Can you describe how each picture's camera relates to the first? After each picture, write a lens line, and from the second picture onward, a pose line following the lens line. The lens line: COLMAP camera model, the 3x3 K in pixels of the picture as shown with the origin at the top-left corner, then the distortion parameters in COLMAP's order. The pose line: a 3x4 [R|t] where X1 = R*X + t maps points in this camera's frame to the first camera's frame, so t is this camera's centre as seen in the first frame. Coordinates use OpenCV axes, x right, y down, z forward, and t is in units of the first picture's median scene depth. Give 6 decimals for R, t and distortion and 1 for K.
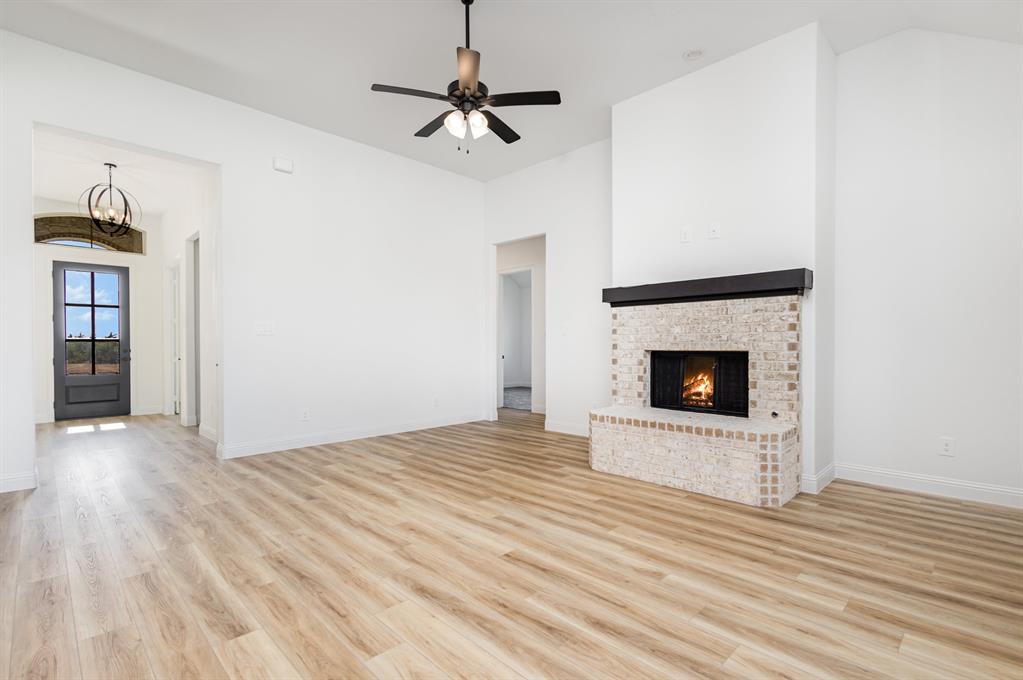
lens RADIAL K [[479.2, 0, 510.7], [0, 479.2, 345.4], [0, 0, 1]] dist [0.007278, -0.000829]
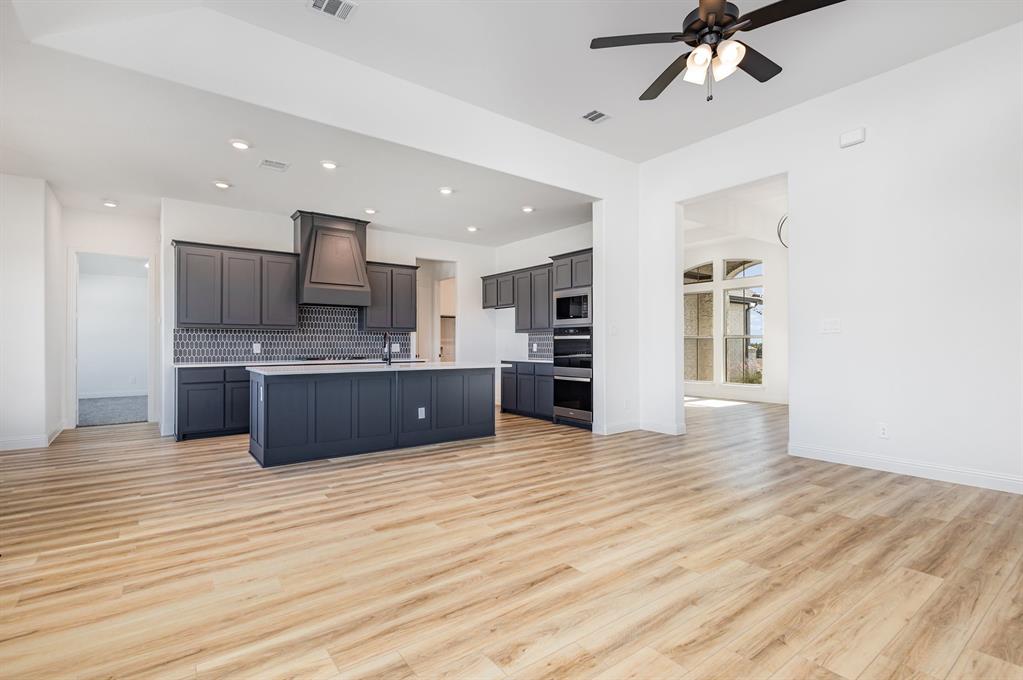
lens RADIAL K [[479.2, 0, 512.0], [0, 479.2, 336.5], [0, 0, 1]] dist [0.007278, -0.000829]
pose [[-0.133265, -0.016645, -0.990941, 0.680903], [0.000596, 0.999857, -0.016875, -0.000039], [0.991080, -0.002839, -0.133236, 0.730925]]
